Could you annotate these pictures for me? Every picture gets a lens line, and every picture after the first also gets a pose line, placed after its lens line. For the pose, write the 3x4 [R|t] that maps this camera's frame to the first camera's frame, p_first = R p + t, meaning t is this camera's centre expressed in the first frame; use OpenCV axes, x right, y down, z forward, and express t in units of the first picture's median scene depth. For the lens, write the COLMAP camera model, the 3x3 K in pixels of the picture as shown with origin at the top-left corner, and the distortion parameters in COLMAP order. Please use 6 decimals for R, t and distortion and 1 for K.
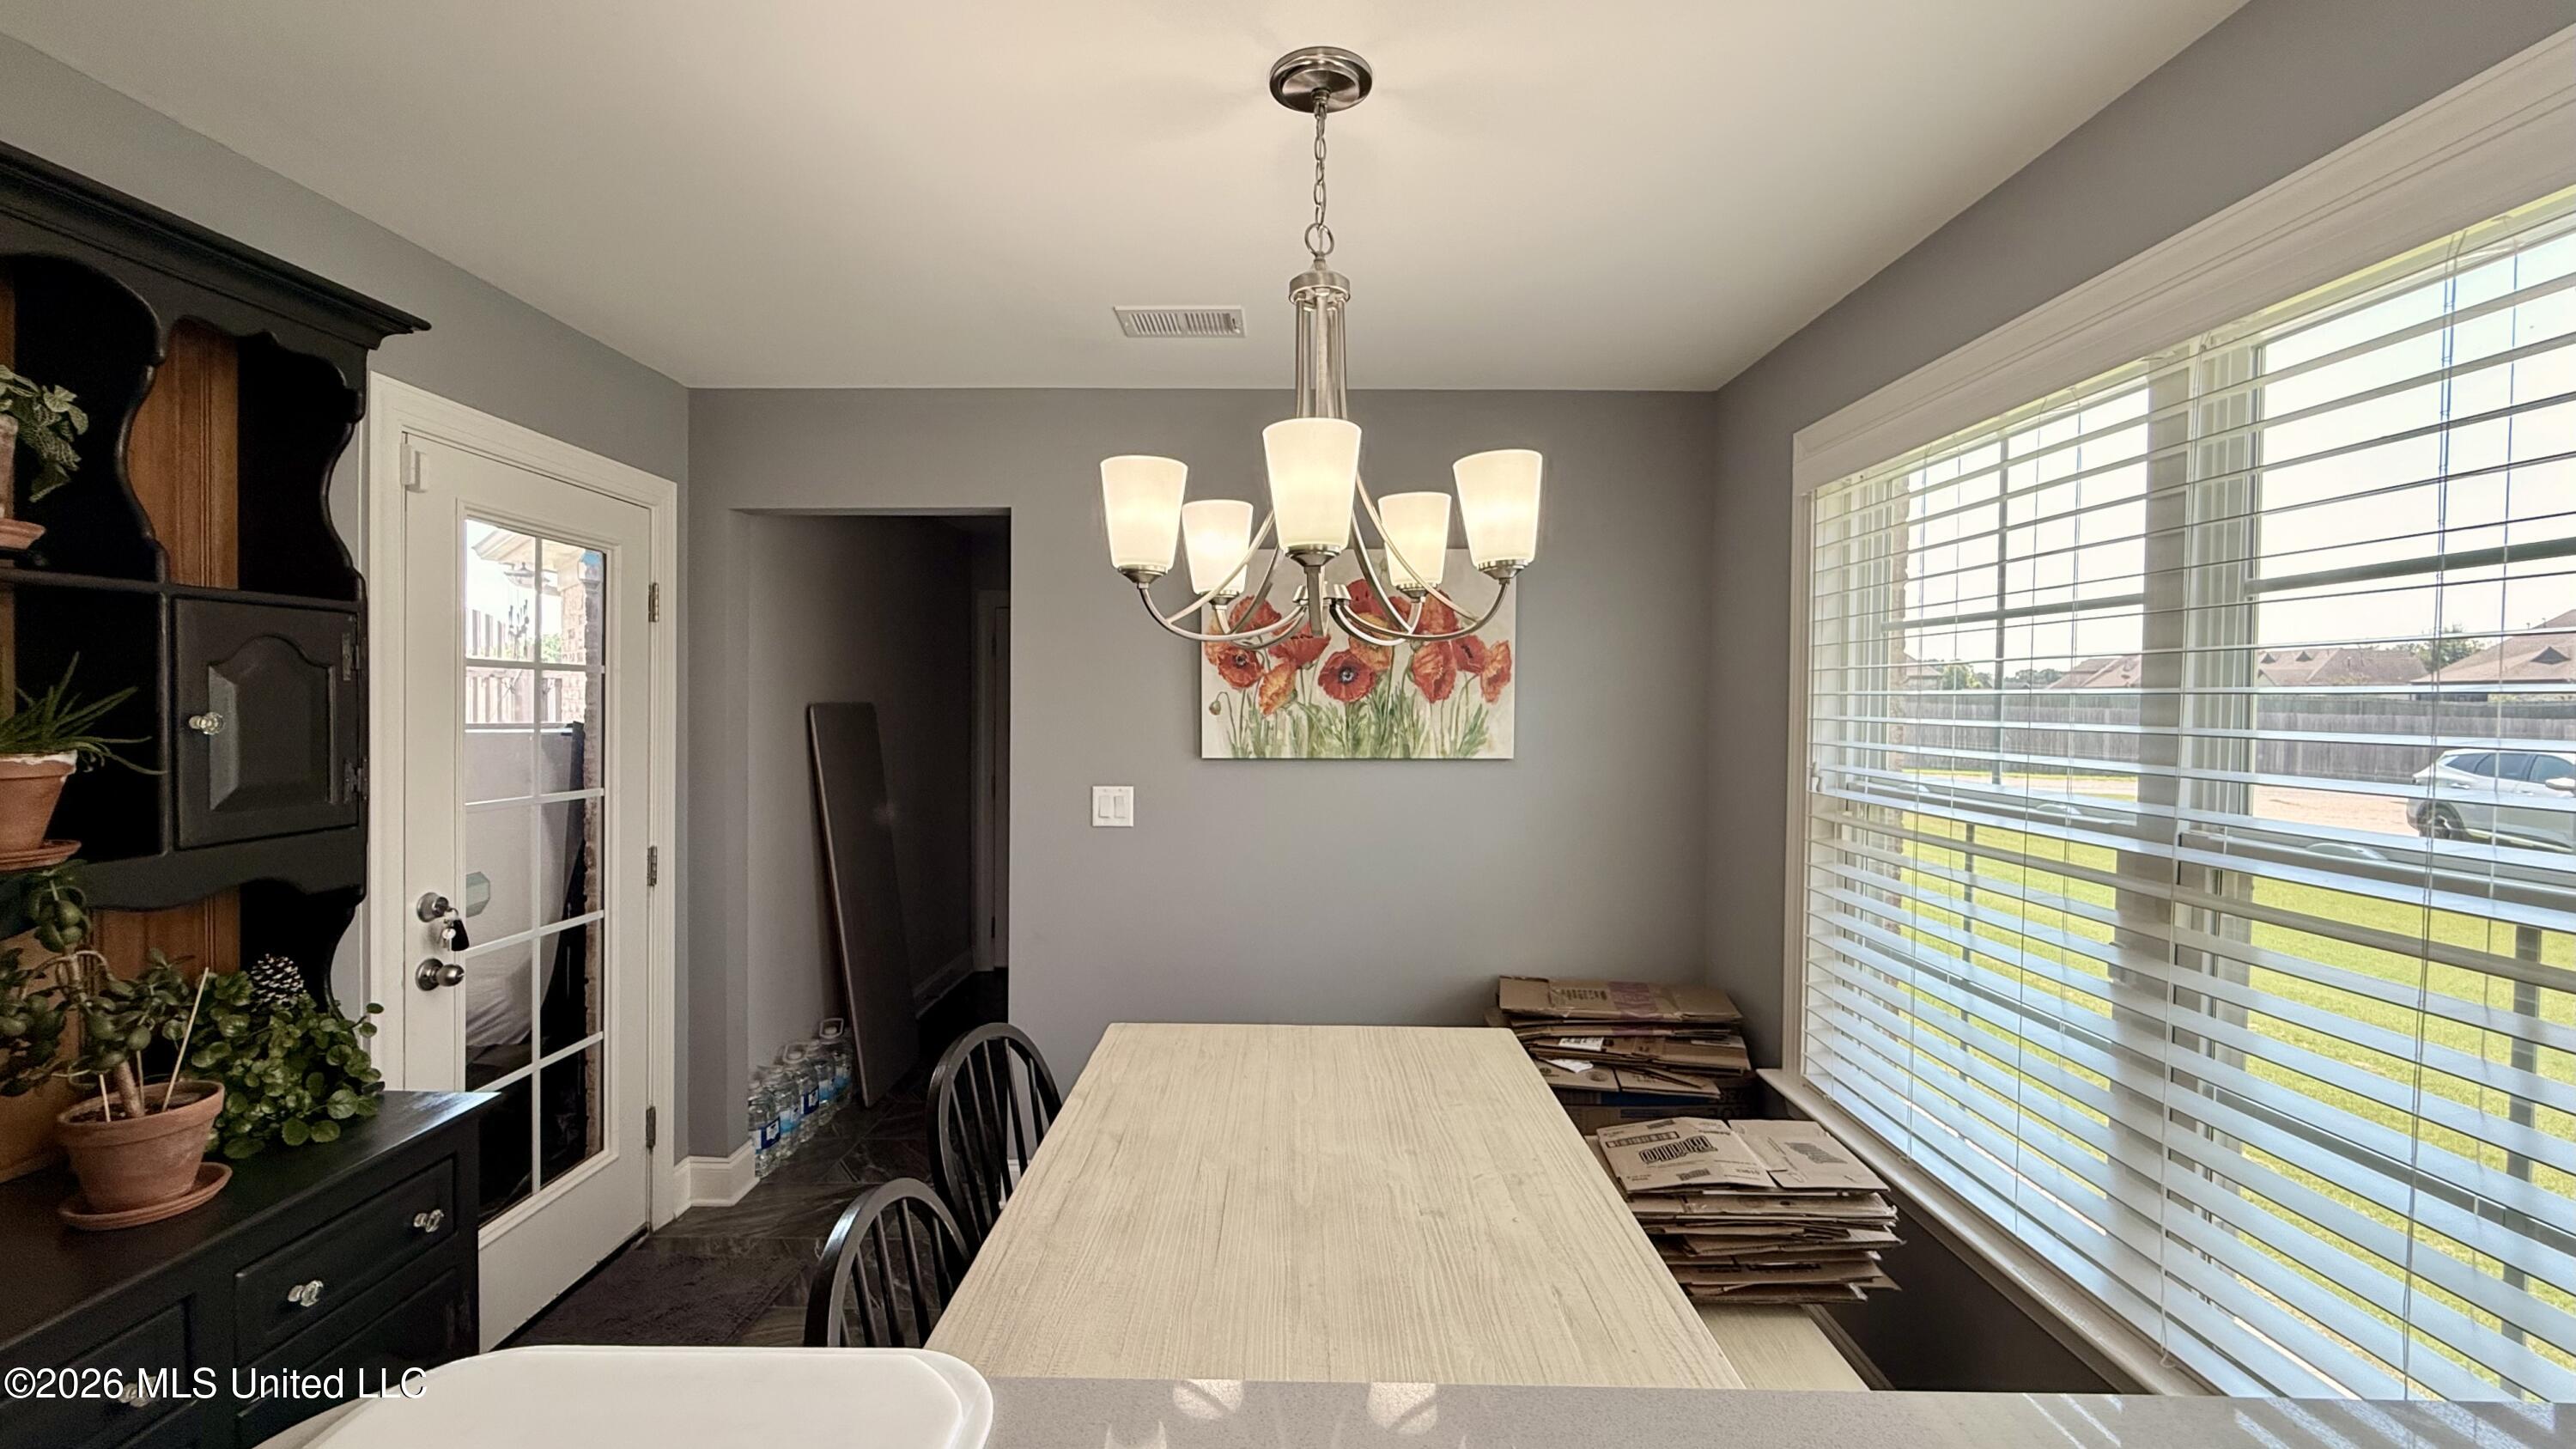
lens RADIAL K [[1058.7, 0, 1270.6], [0, 1058.7, 720.8], [0, 0, 1]] dist [0.000100, -0.000031]
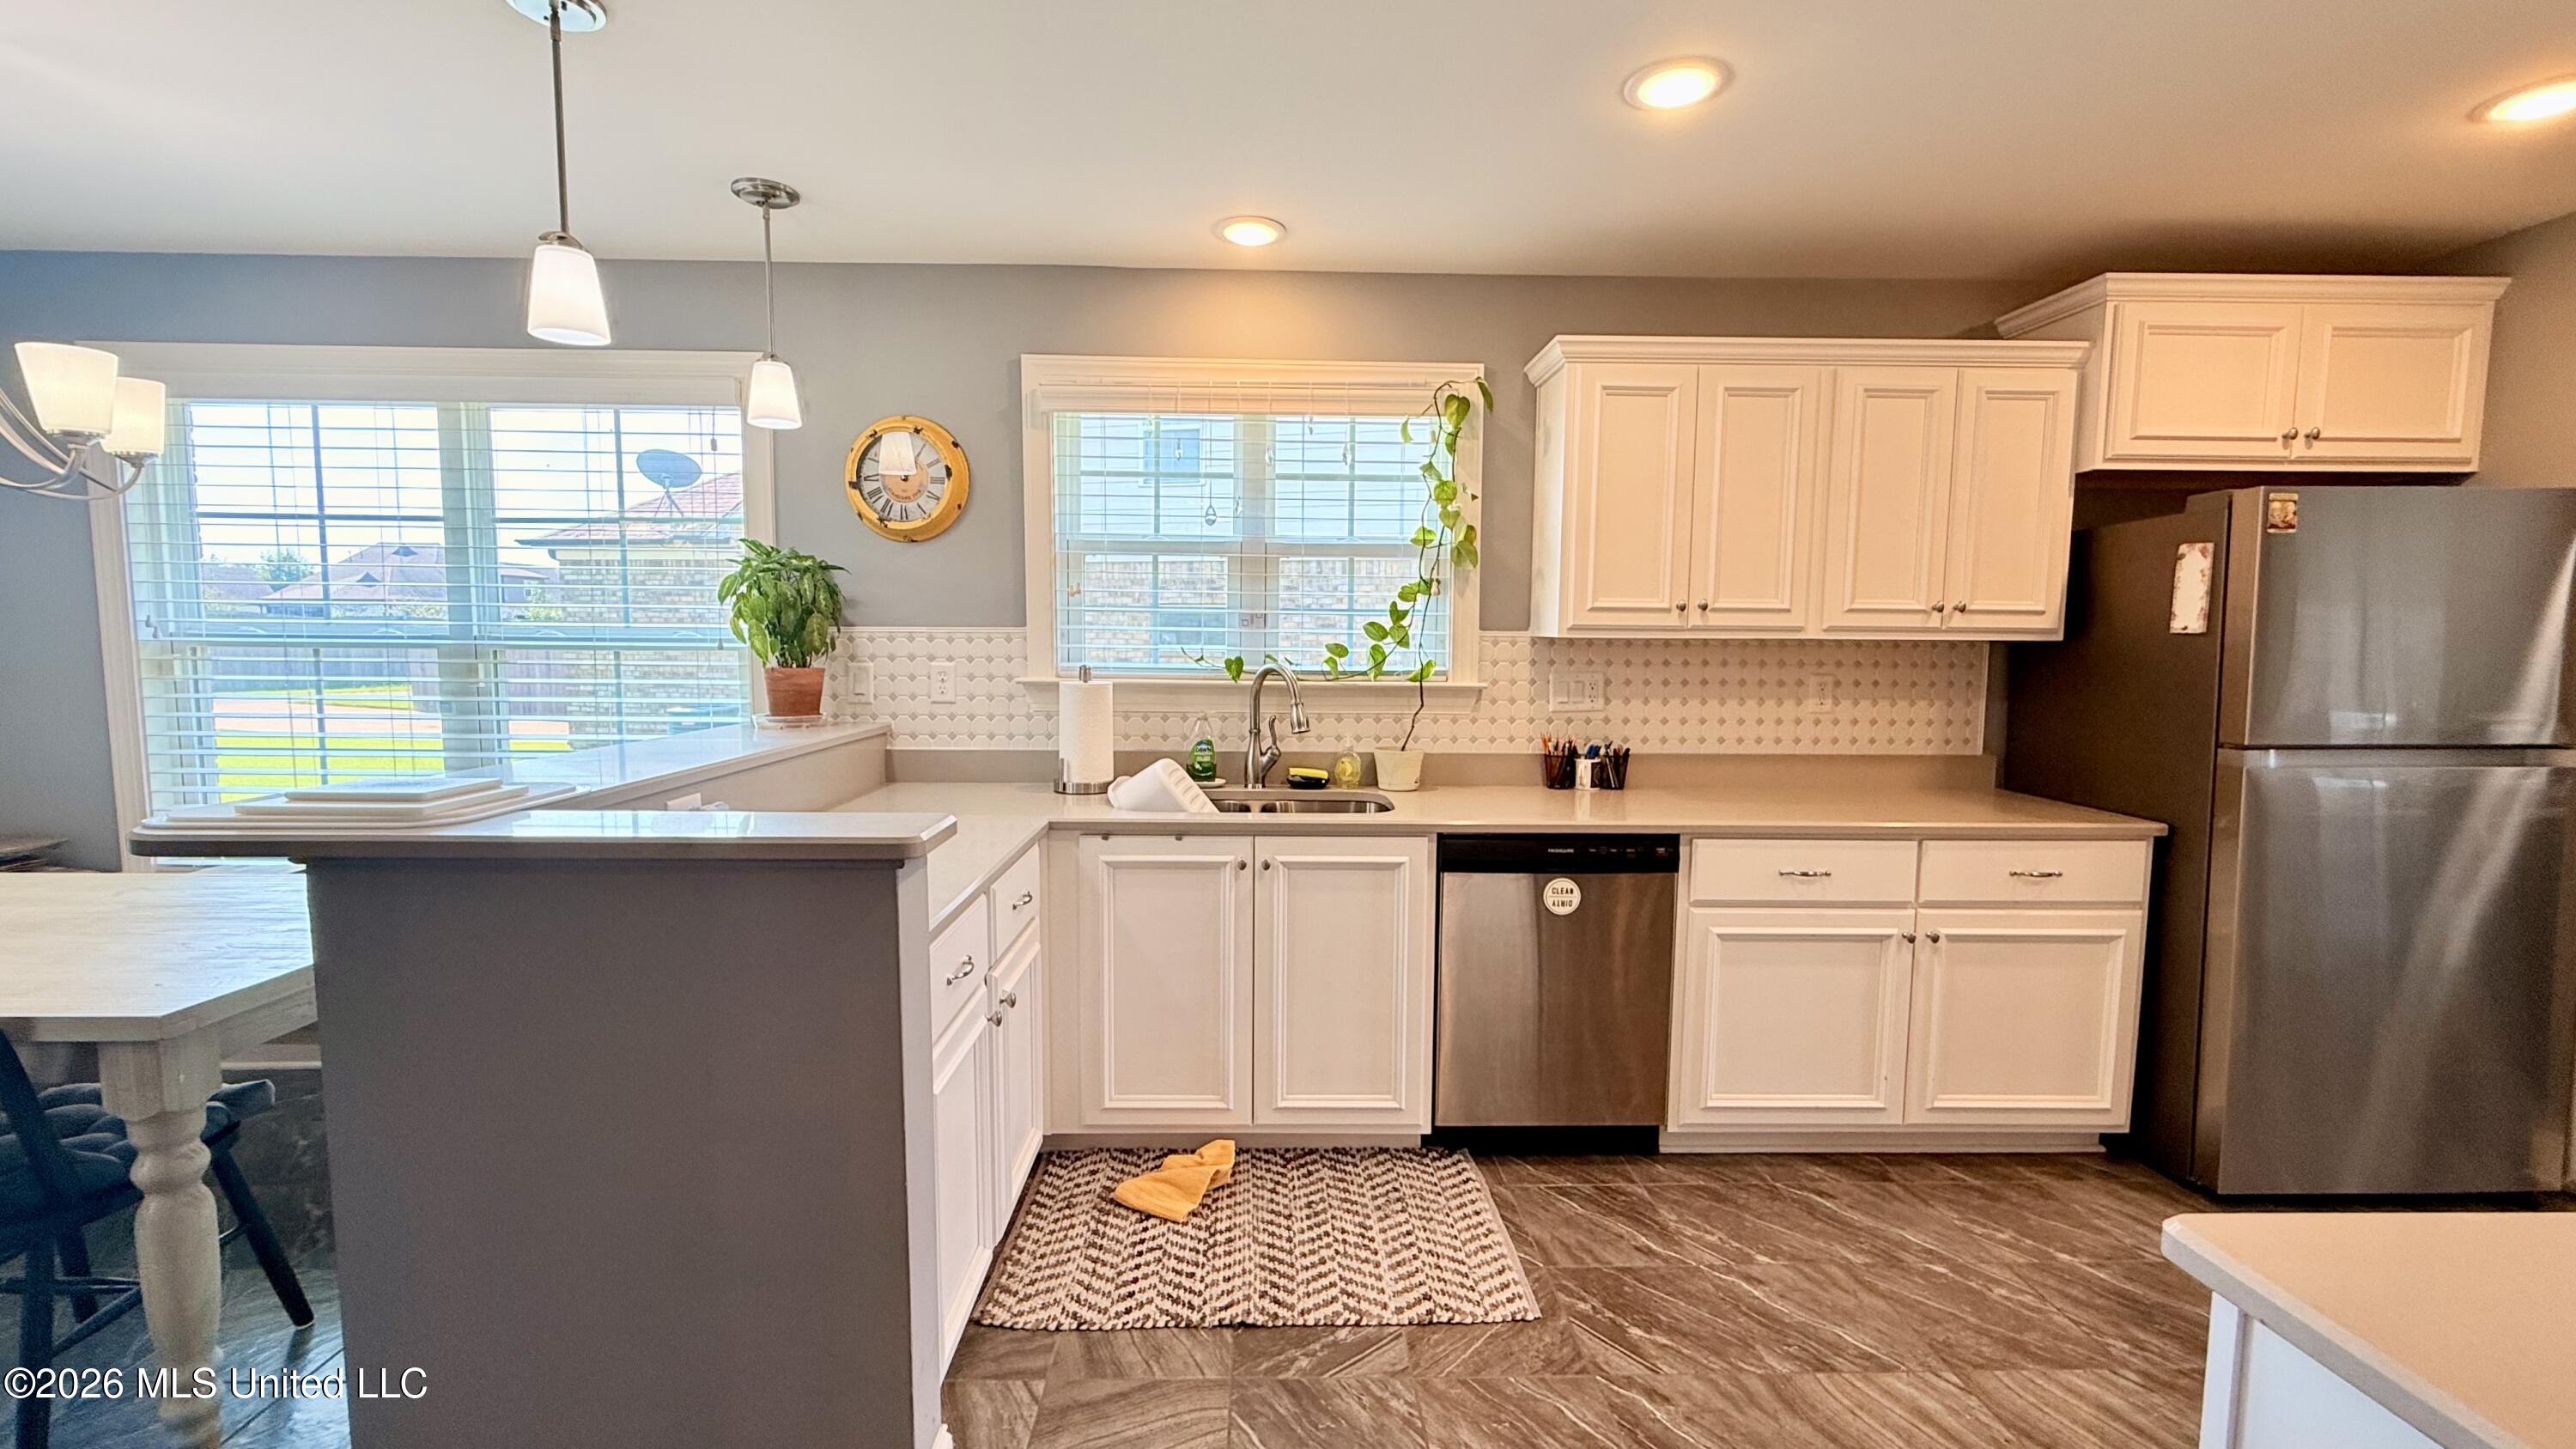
lens RADIAL K [[1033.0, 0, 1276.0], [0, 1033.0, 723.2], [0, 0, 1]] dist [0.000027, -0.000125]
pose [[-0.055776, -0.079462, 0.995276, -0.647437], [0.010208, 0.996731, 0.080150, 0.066720], [-0.998391, 0.014630, -0.054782, -0.242634]]
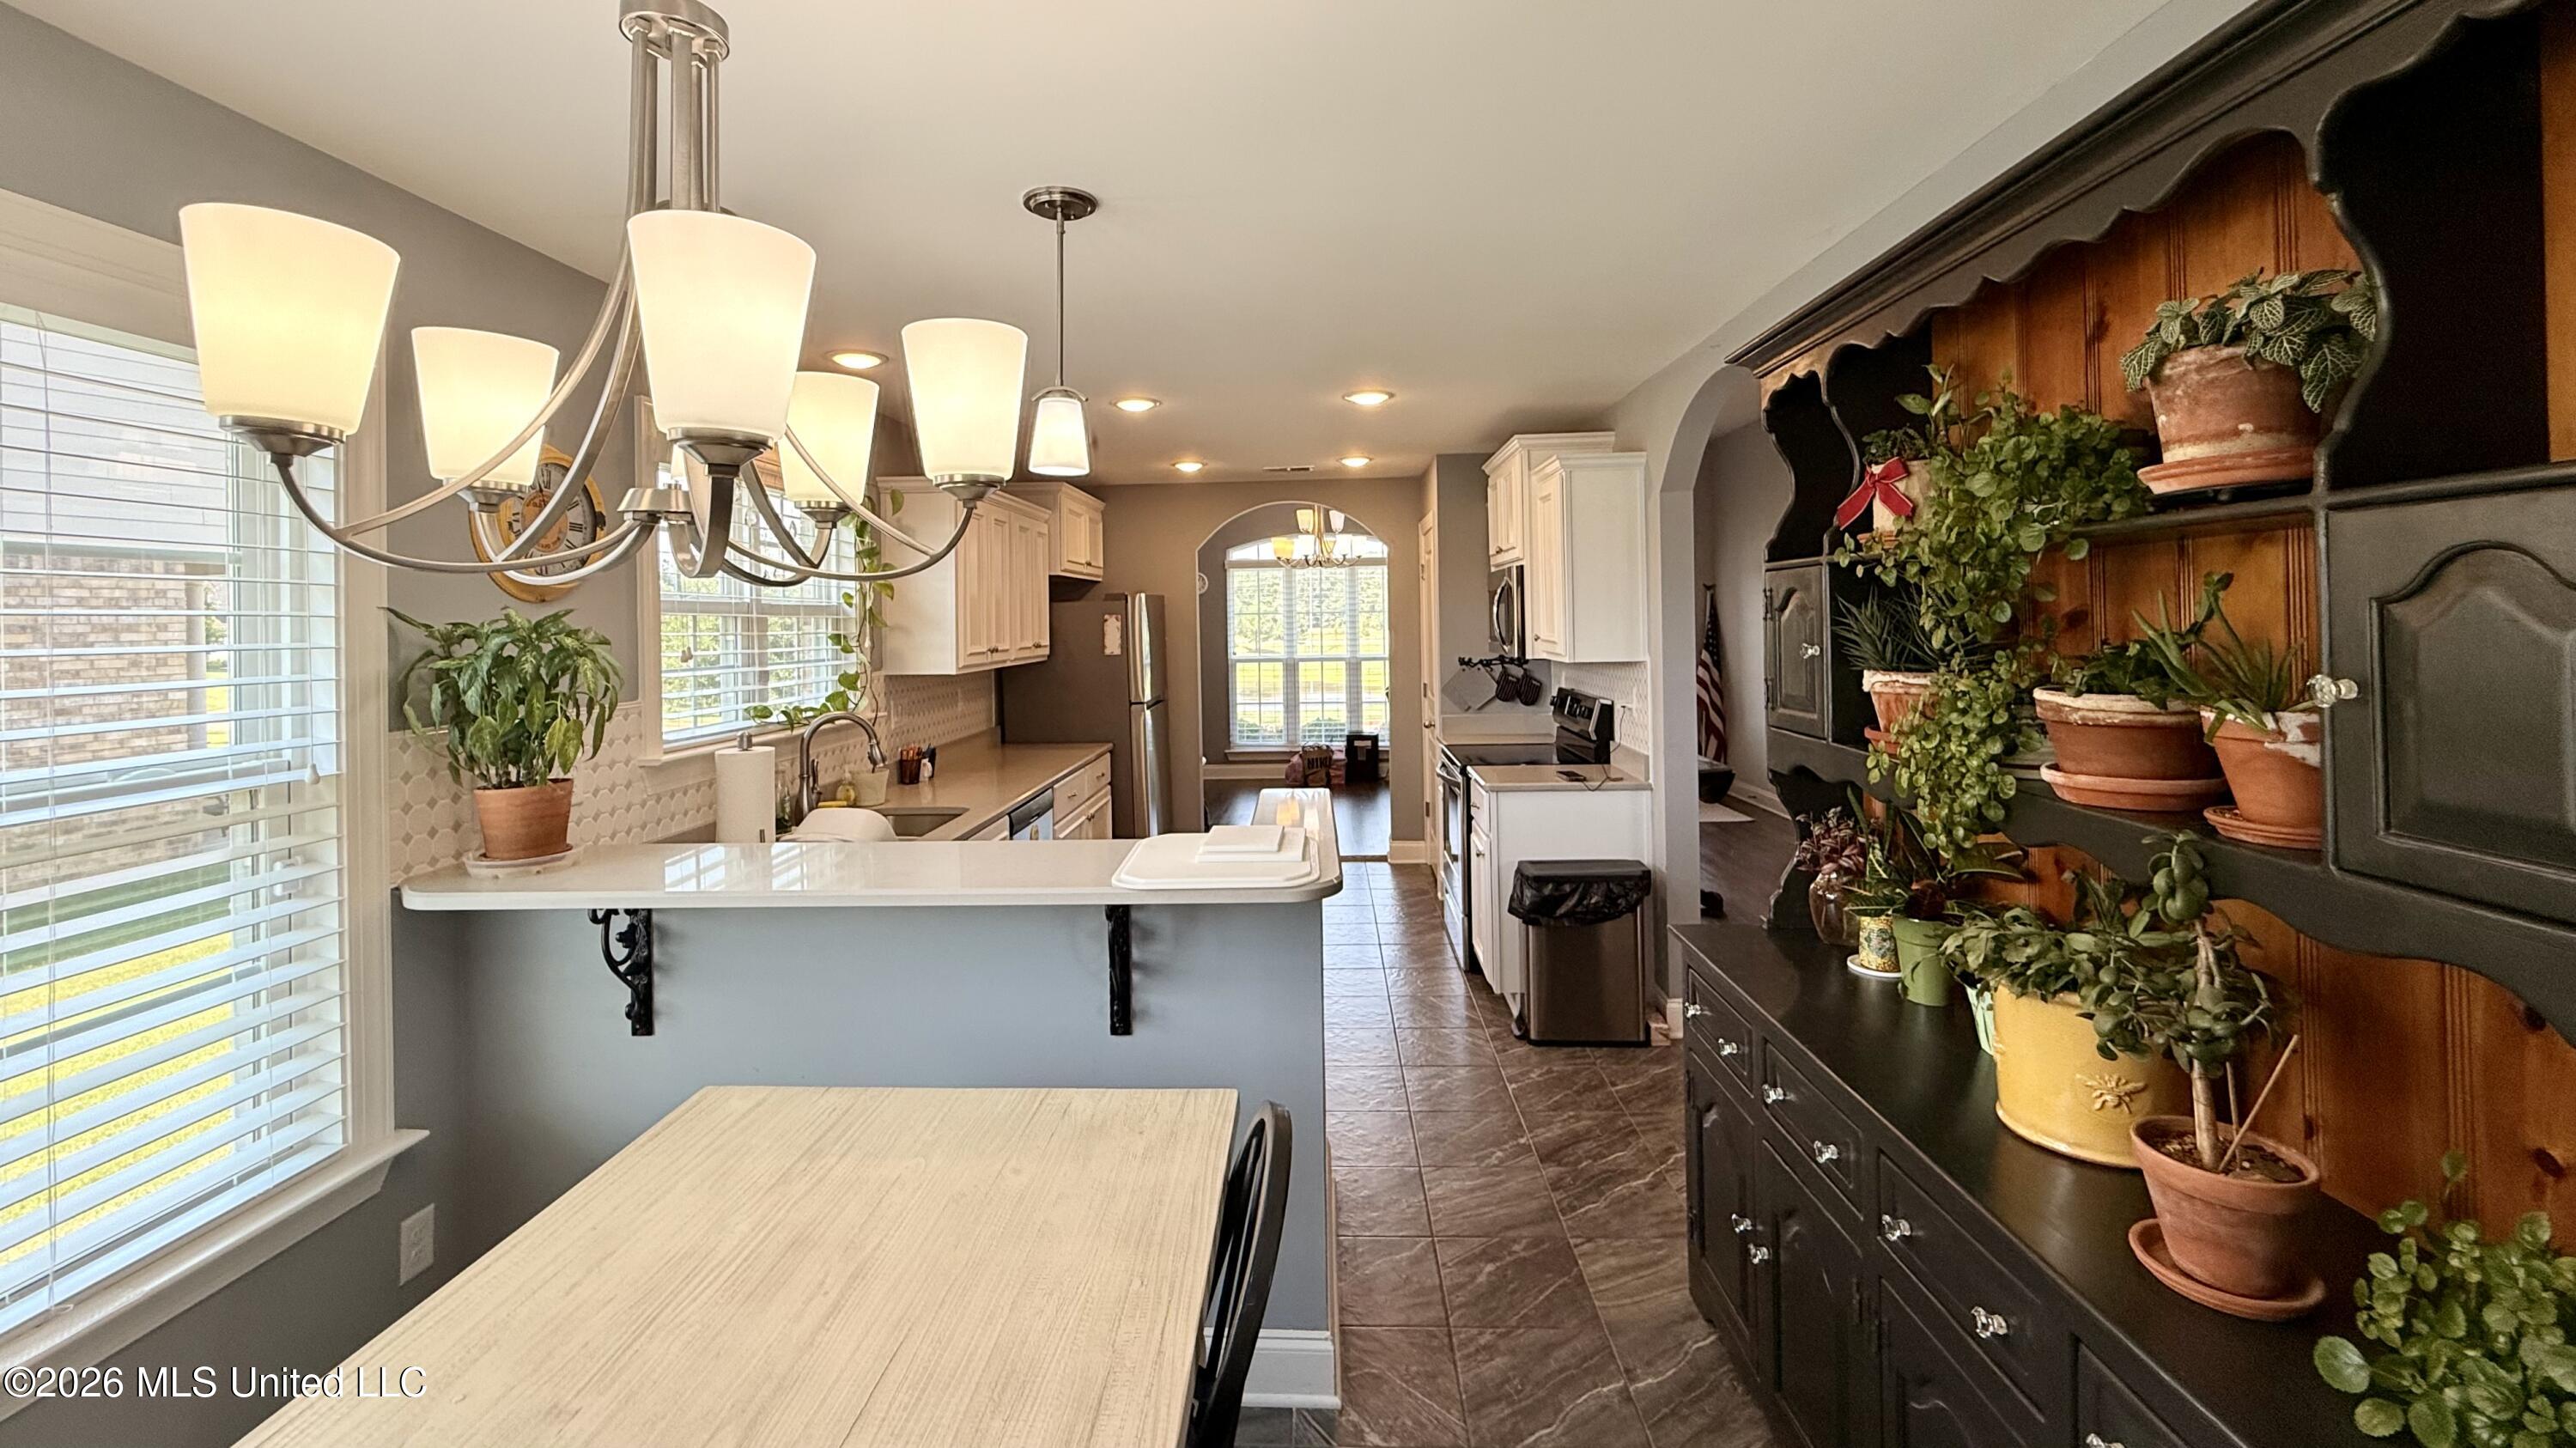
lens RADIAL K [[1060.5, 0, 1279.1], [0, 1060.5, 610.5], [0, 0, 1]] dist [-0.000004, -0.000017]
pose [[-0.999801, 0.019720, 0.002855, -0.159629], [0.019750, 0.999744, 0.011075, -0.024658], [-0.002636, 0.011130, -0.999935, 0.853140]]
